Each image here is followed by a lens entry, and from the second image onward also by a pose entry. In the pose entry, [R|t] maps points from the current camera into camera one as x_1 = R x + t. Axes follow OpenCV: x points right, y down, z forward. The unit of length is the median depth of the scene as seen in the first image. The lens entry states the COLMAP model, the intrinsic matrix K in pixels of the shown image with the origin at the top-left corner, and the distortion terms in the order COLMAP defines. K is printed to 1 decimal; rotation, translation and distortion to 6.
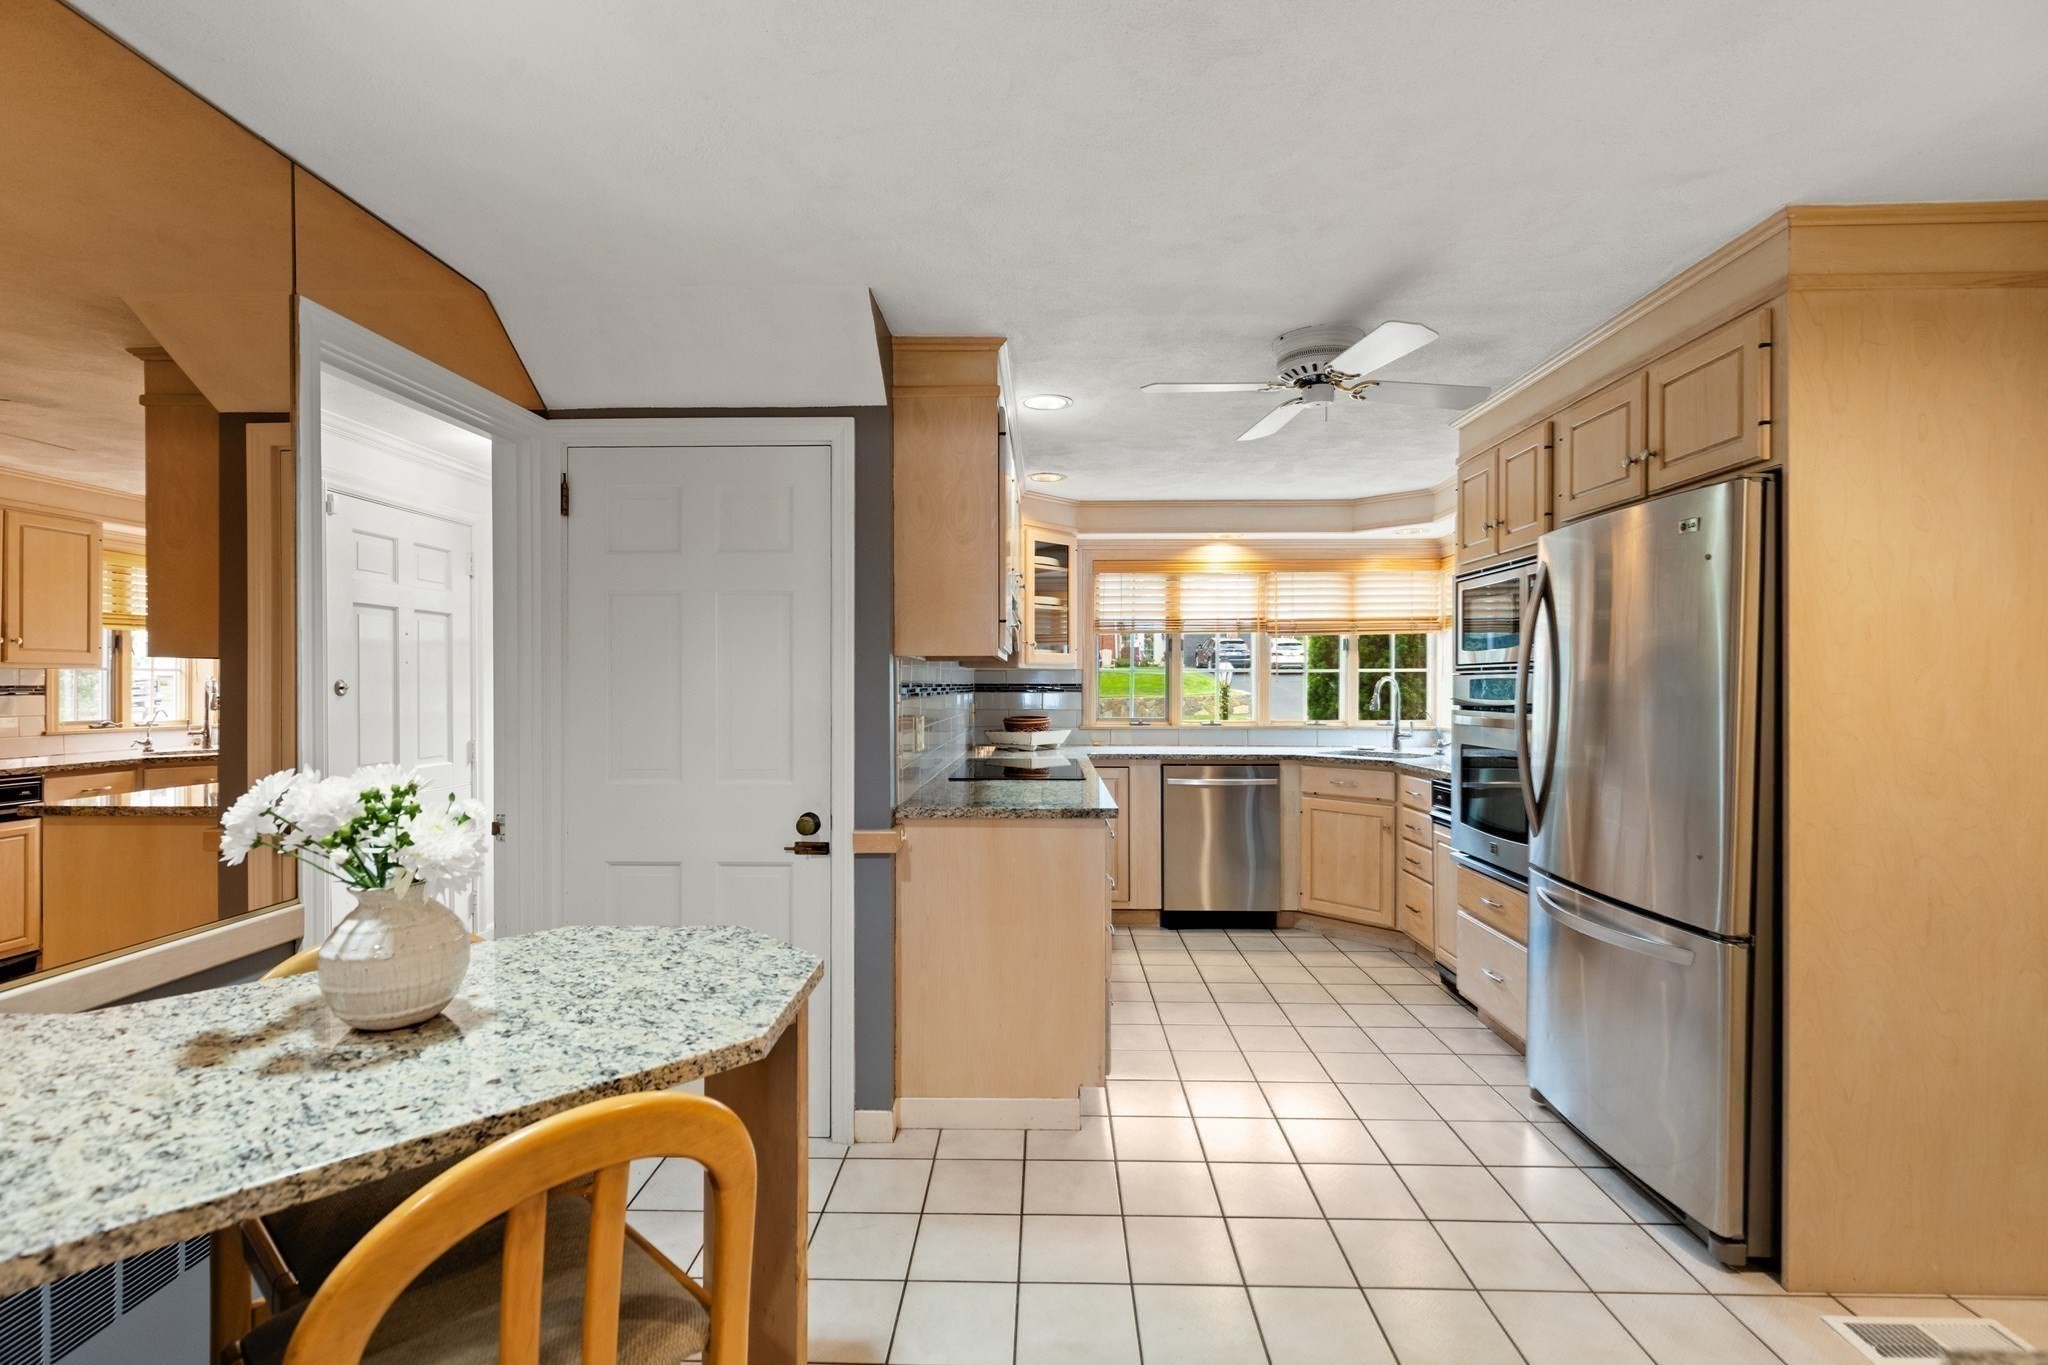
lens RADIAL K [[929.0, 0, 1024.0], [0, 929.0, 682.5], [0, 0, 1]] dist [0.000216, -0.000009]
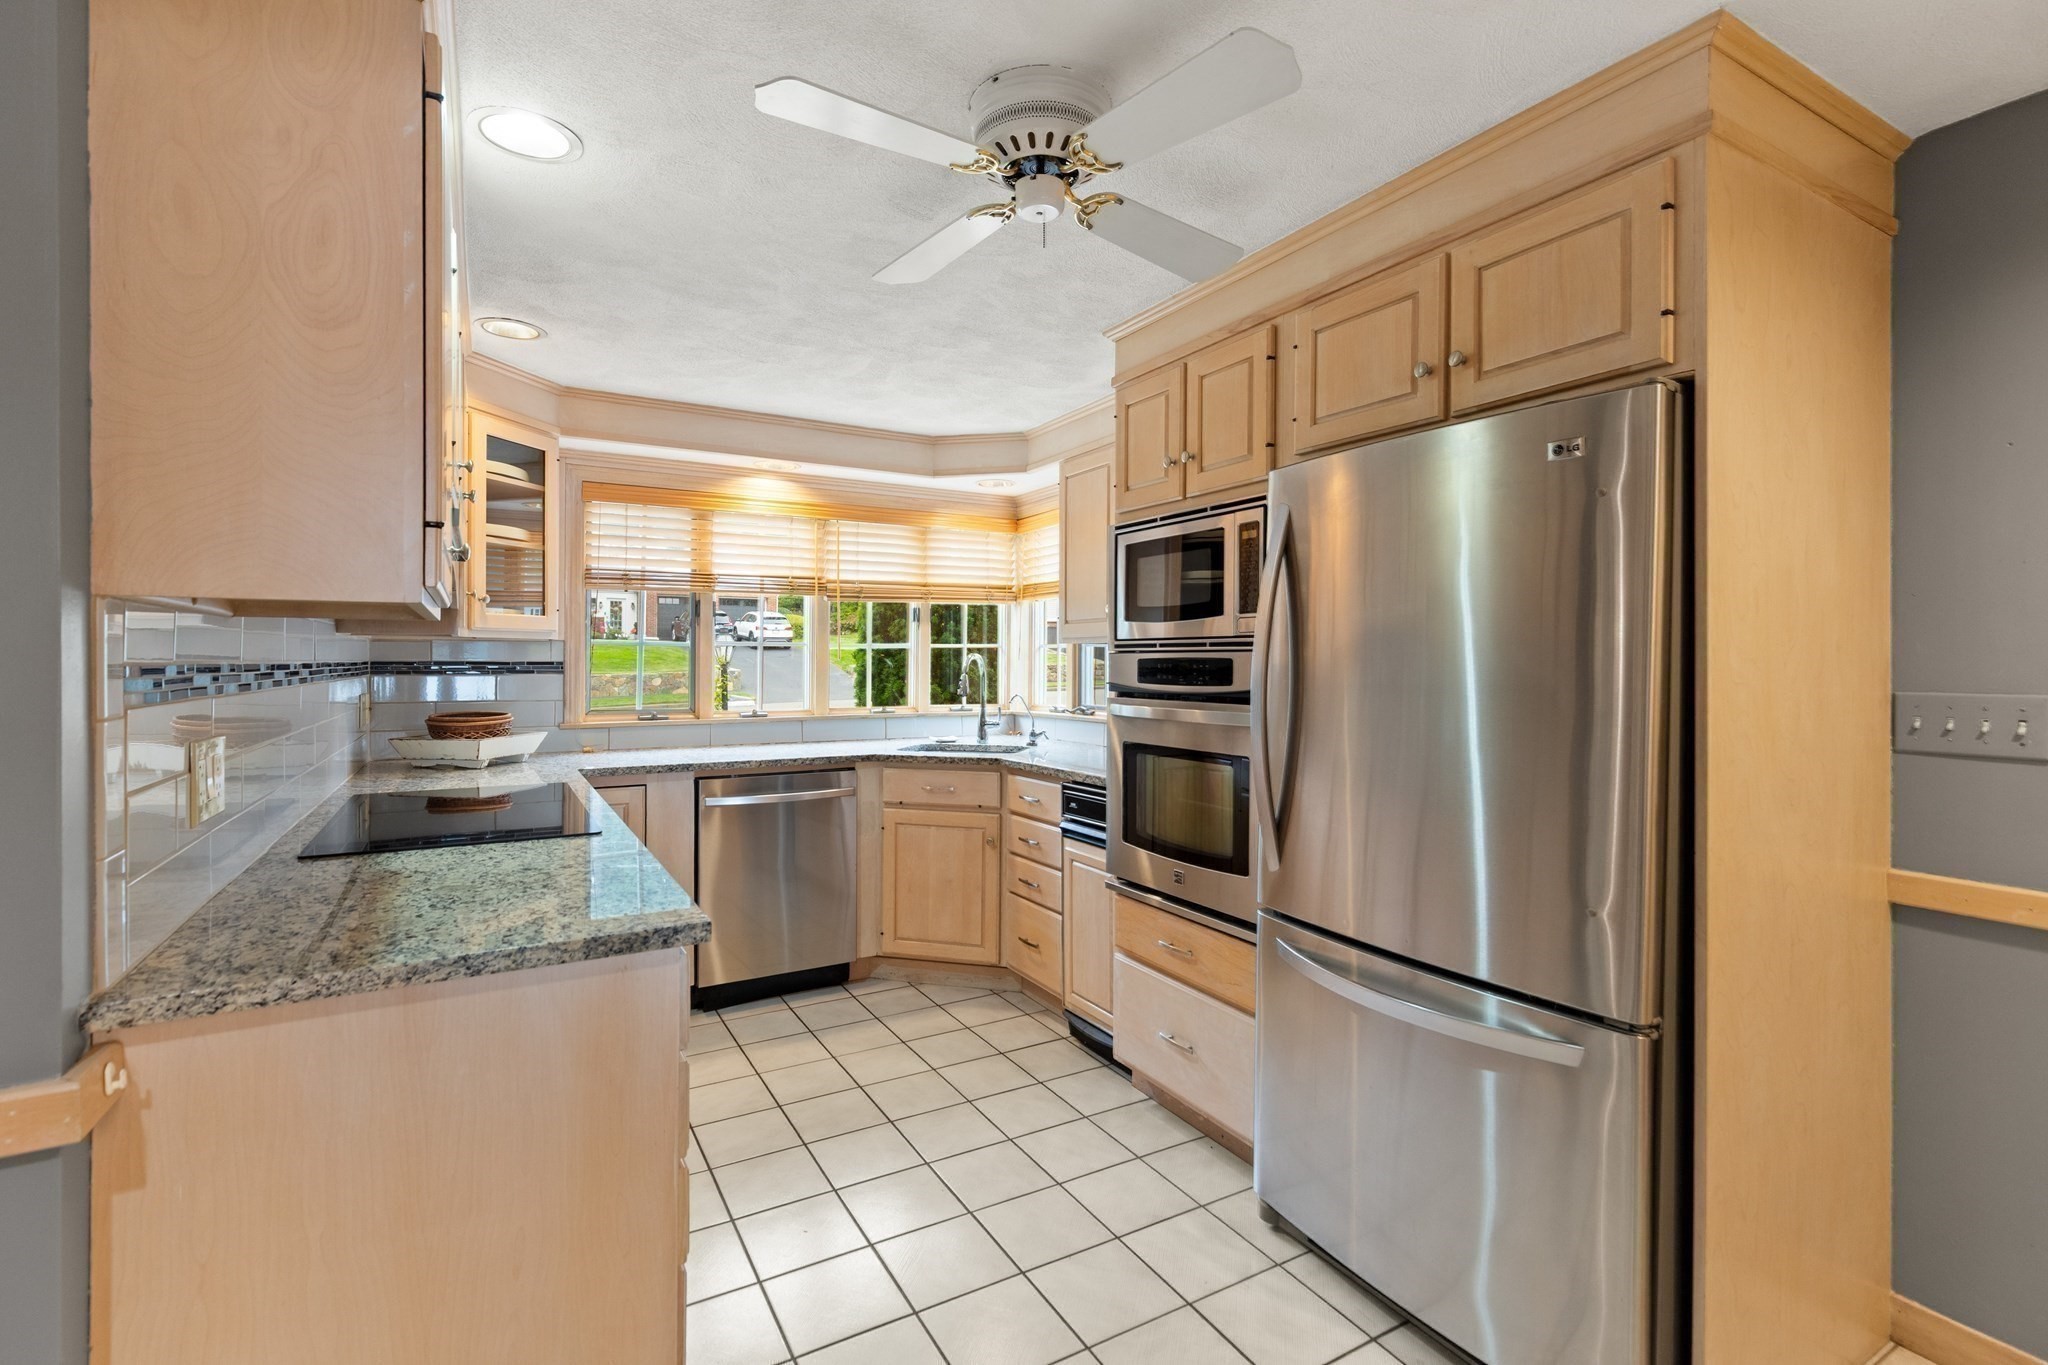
lens RADIAL K [[936.8, 0, 1020.1], [0, 936.8, 657.4], [0, 0, 1]] dist [0.007469, 0.000220]
pose [[0.854394, 0.004116, 0.519609, -0.010370], [-0.003980, 0.999991, -0.001377, -0.002184], [-0.519610, -0.000892, 0.854403, 0.292127]]
